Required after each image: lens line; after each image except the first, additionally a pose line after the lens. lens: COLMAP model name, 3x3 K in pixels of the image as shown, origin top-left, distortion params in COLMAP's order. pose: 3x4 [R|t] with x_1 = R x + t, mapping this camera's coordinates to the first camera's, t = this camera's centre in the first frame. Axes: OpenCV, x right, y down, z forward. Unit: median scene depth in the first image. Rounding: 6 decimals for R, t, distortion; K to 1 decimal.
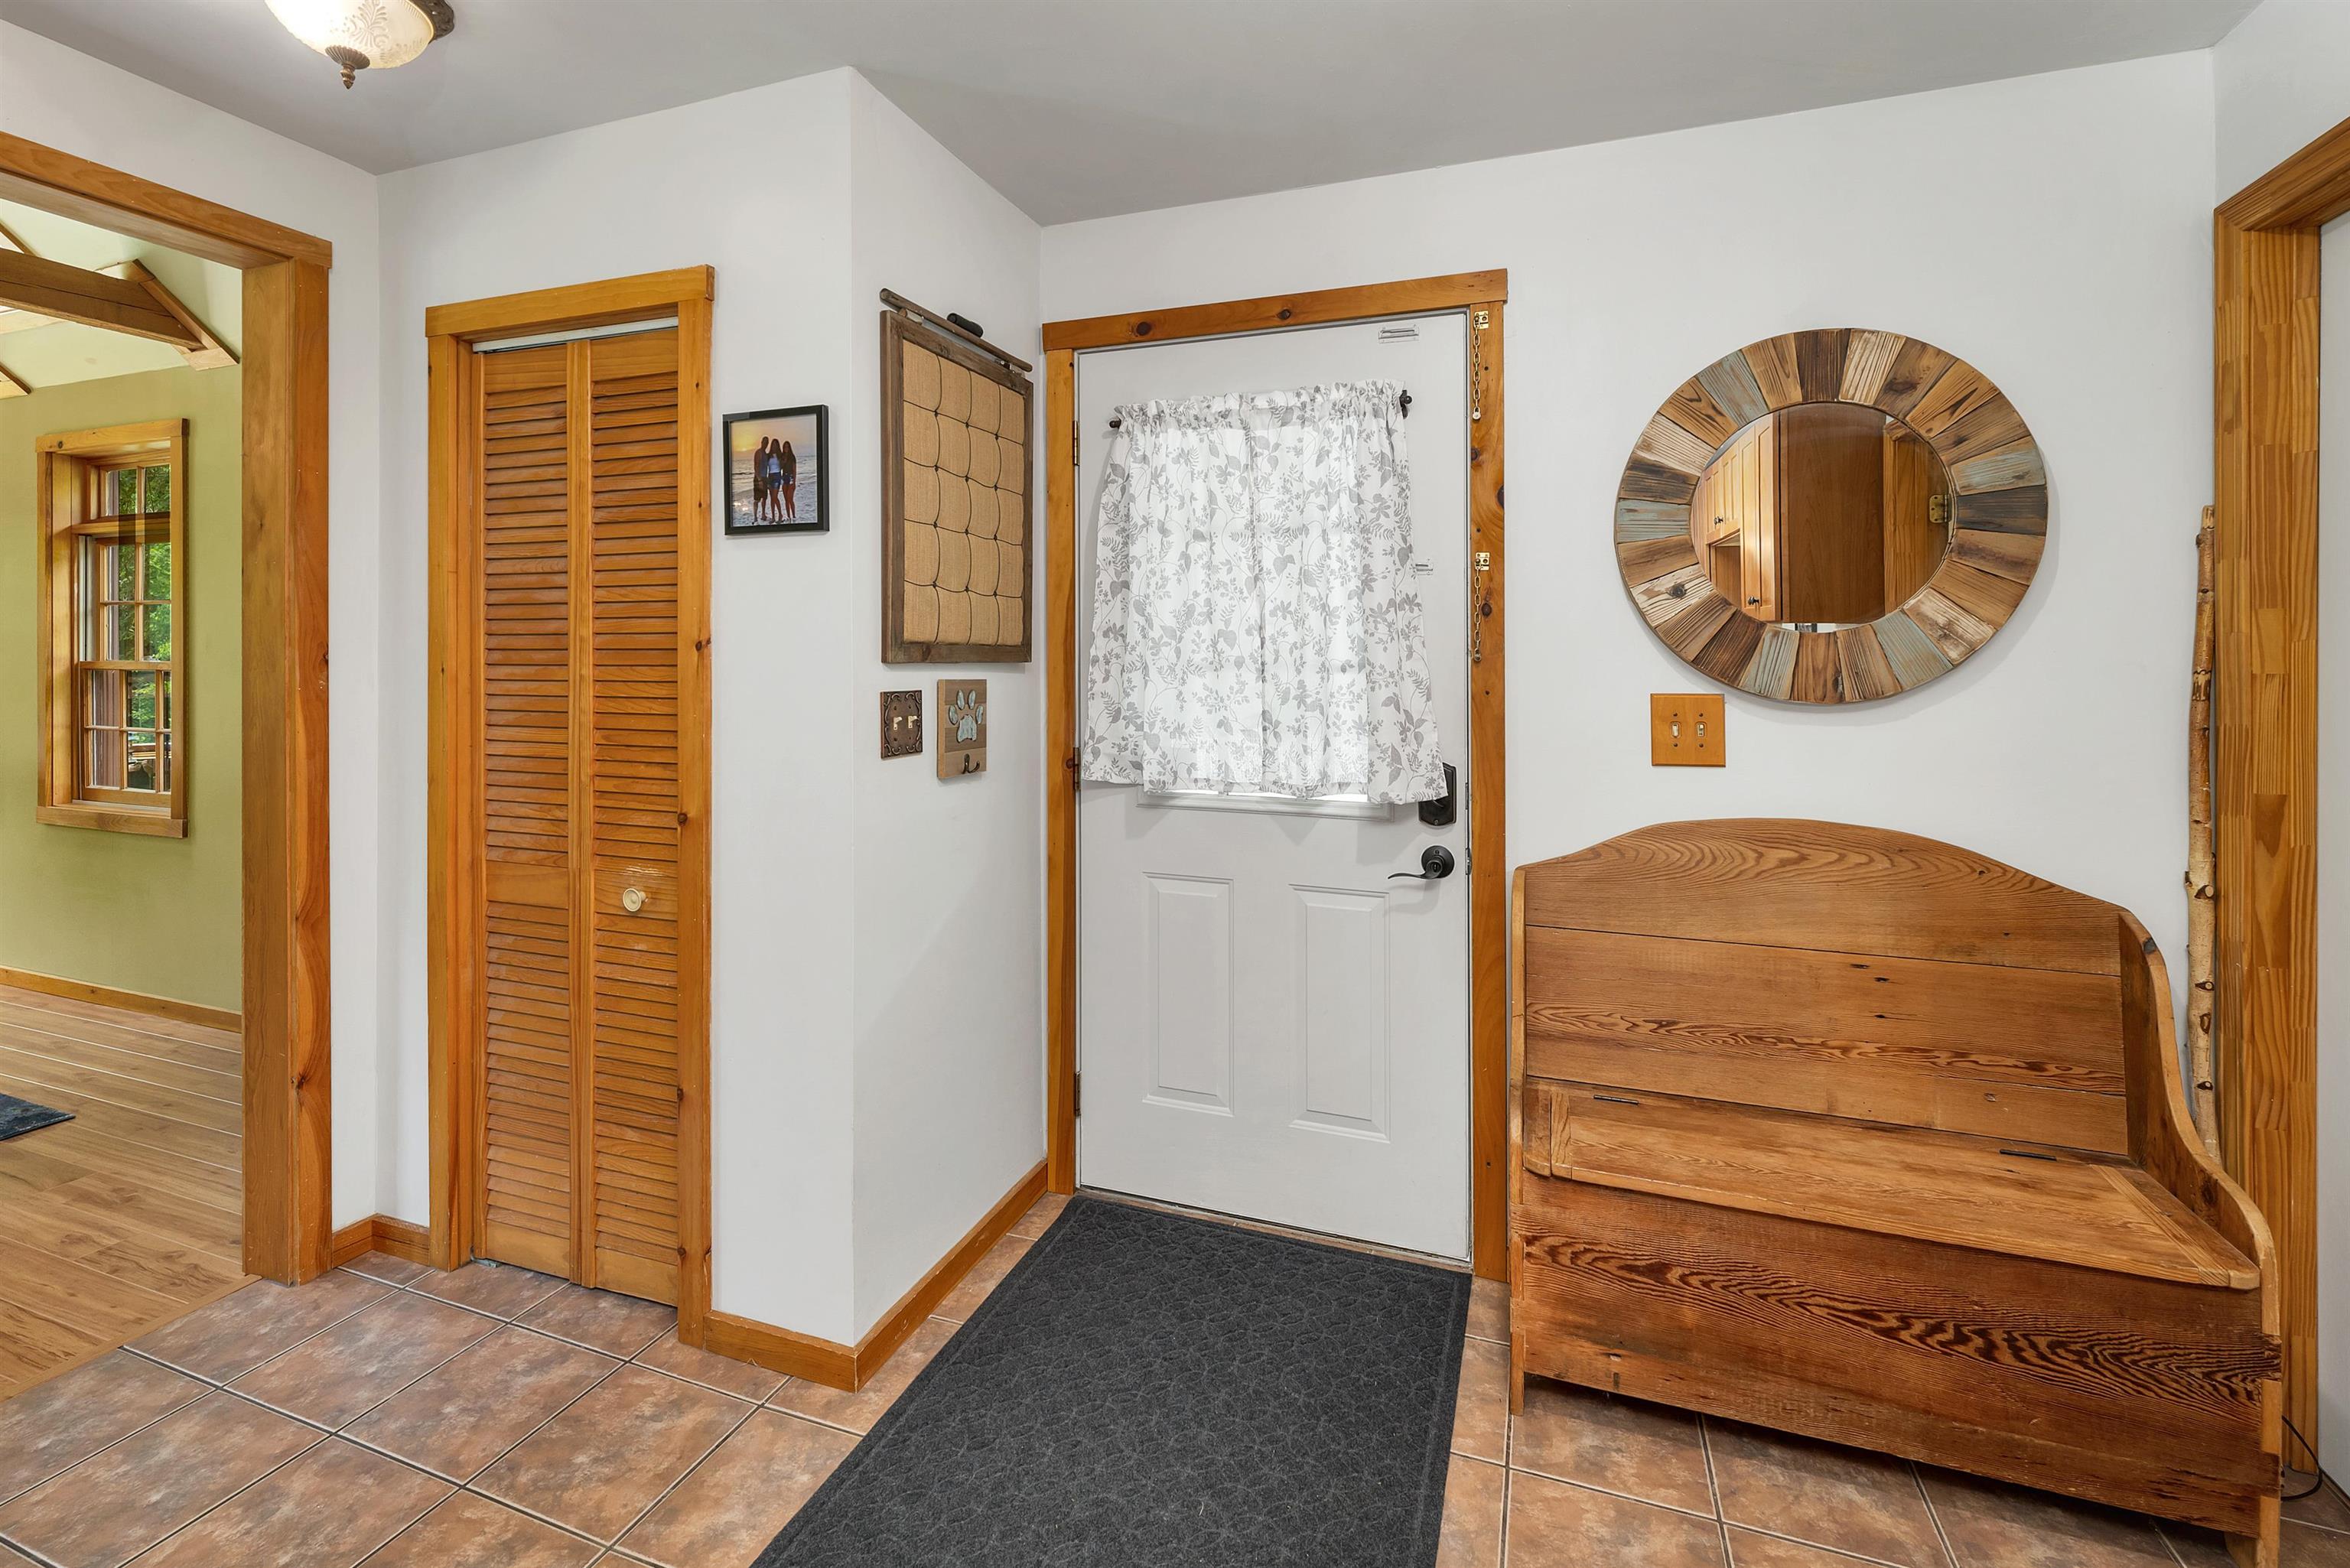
lens RADIAL K [[1018.9, 0, 1176.9], [0, 1018.9, 645.4], [0, 0, 1]] dist [0.002079, -0.000949]
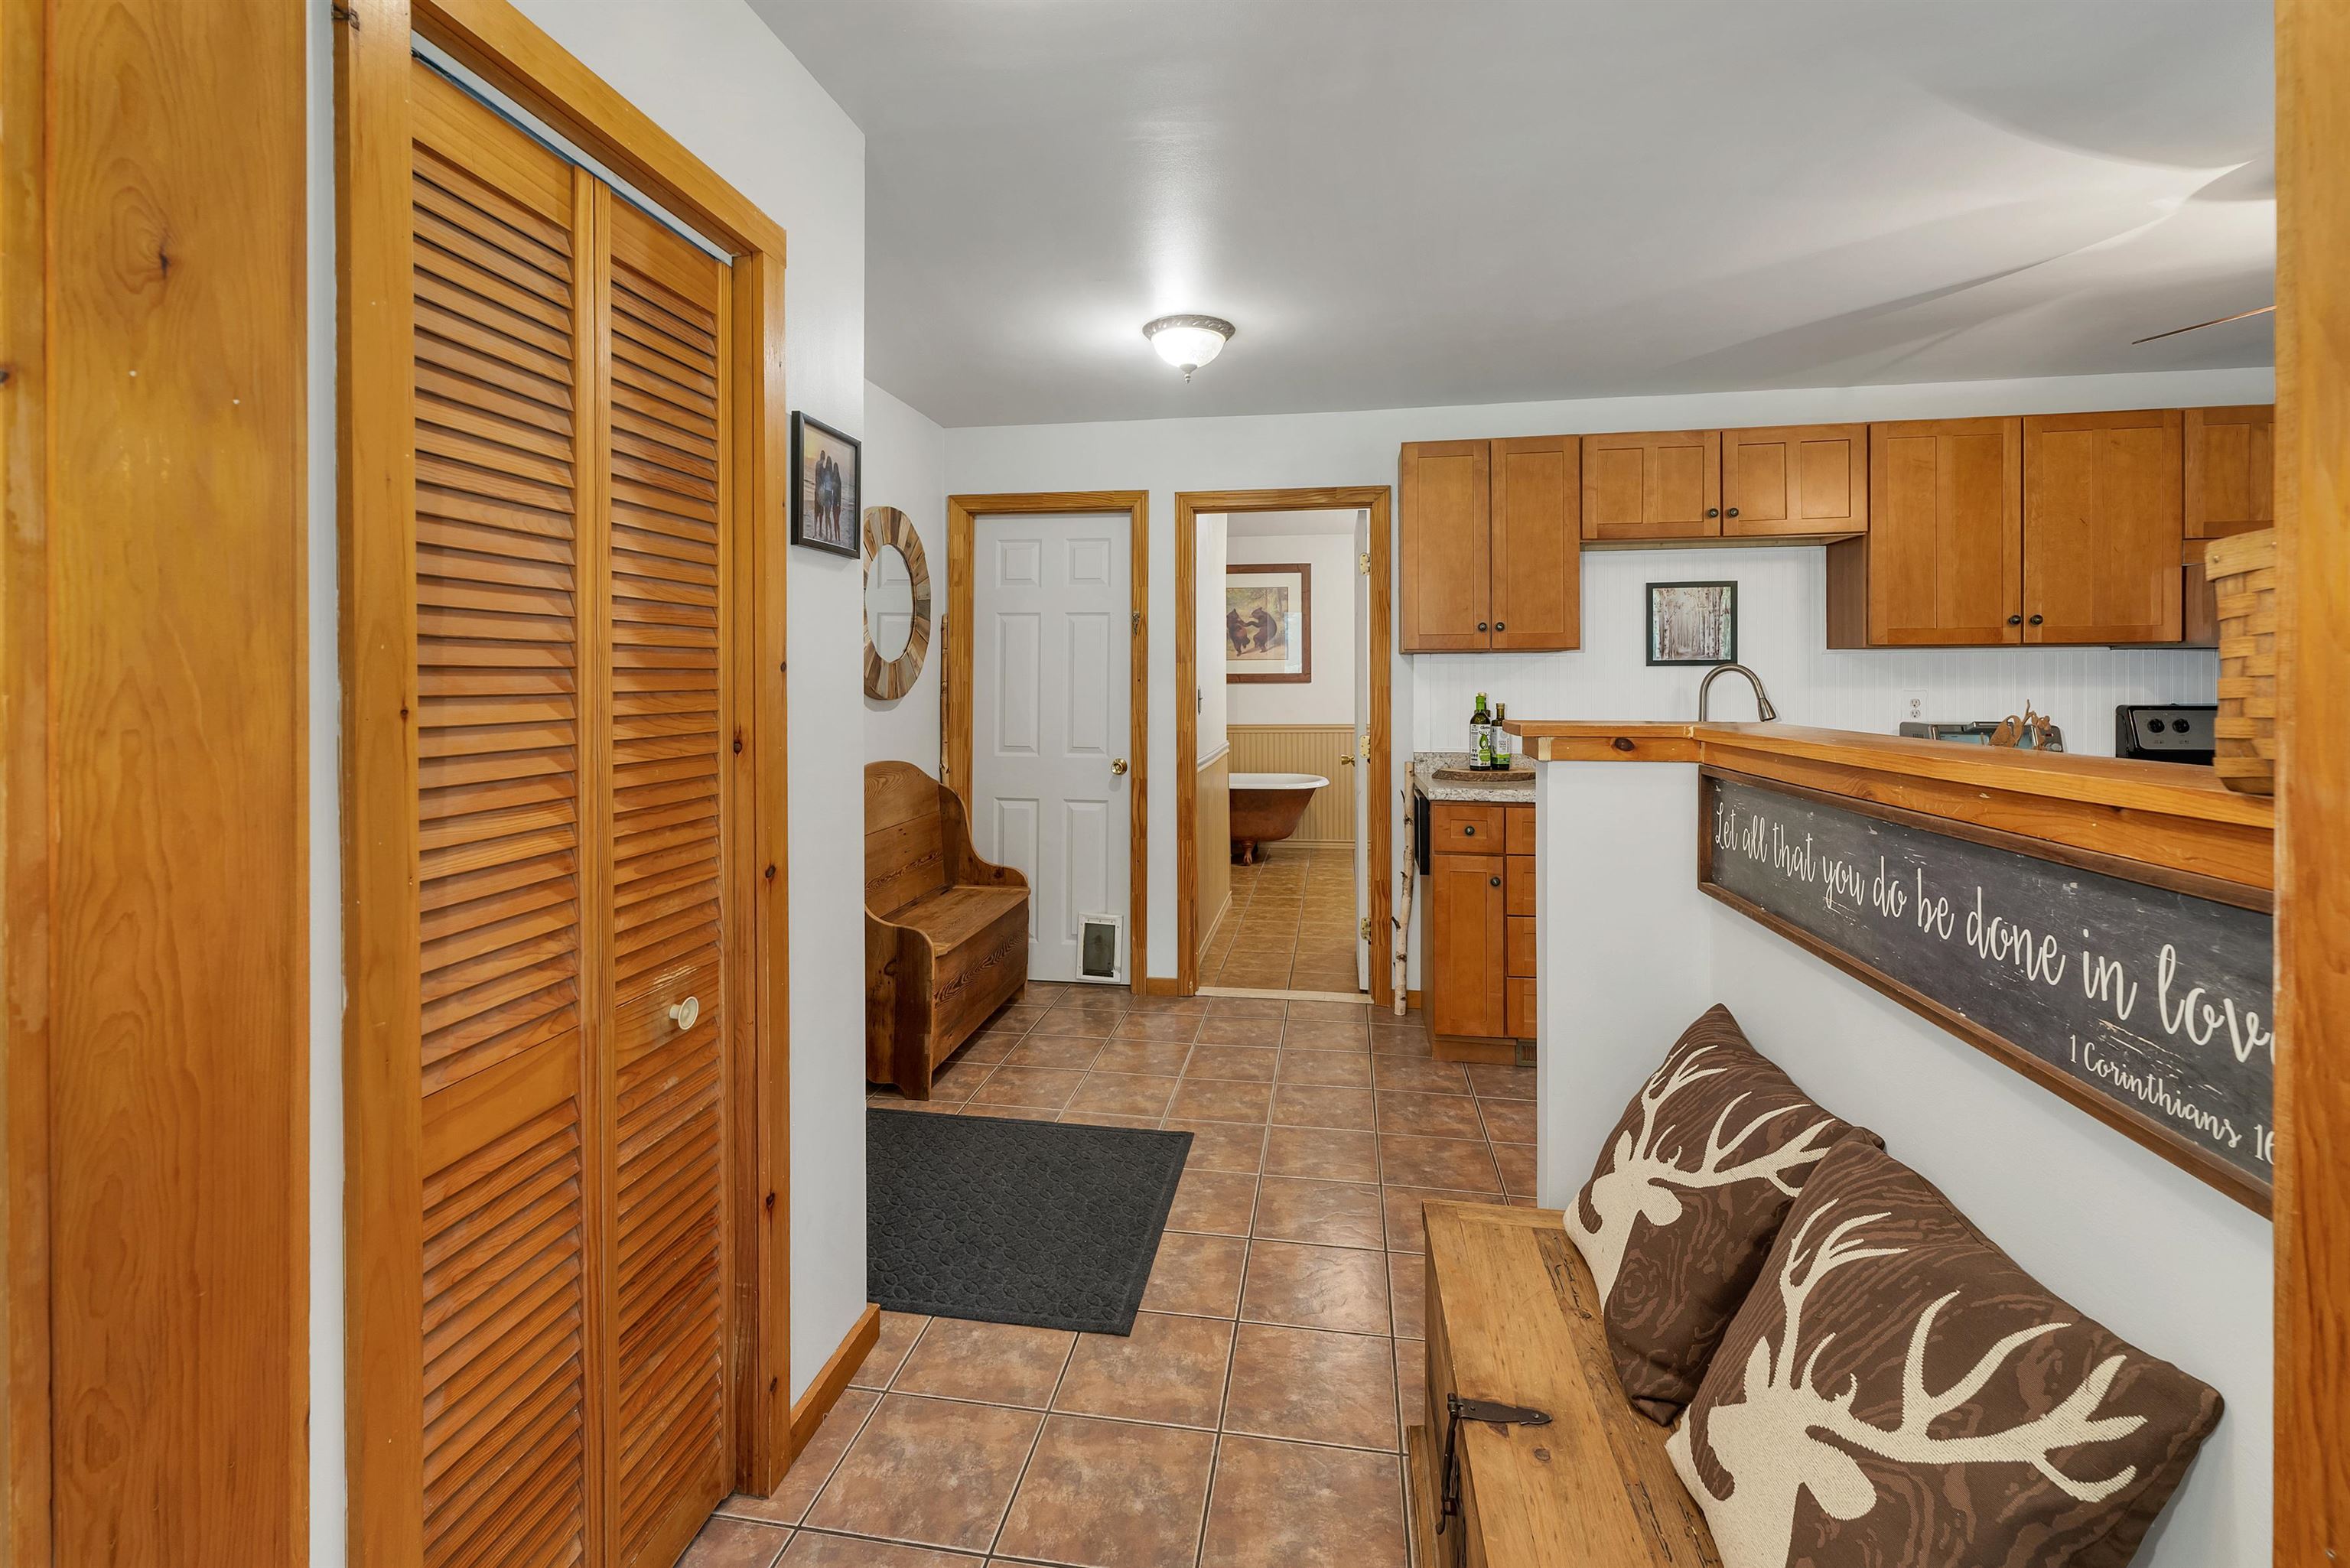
lens RADIAL K [[1018.9, 0, 1187.6], [0, 1018.9, 682.4], [0, 0, 1]] dist [0.002079, -0.000949]
pose [[-0.185941, -0.009706, 0.982513, -1.205104], [-0.013151, 0.999886, 0.007389, 0.001420], [-0.982473, -0.011547, -0.186048, 0.716406]]
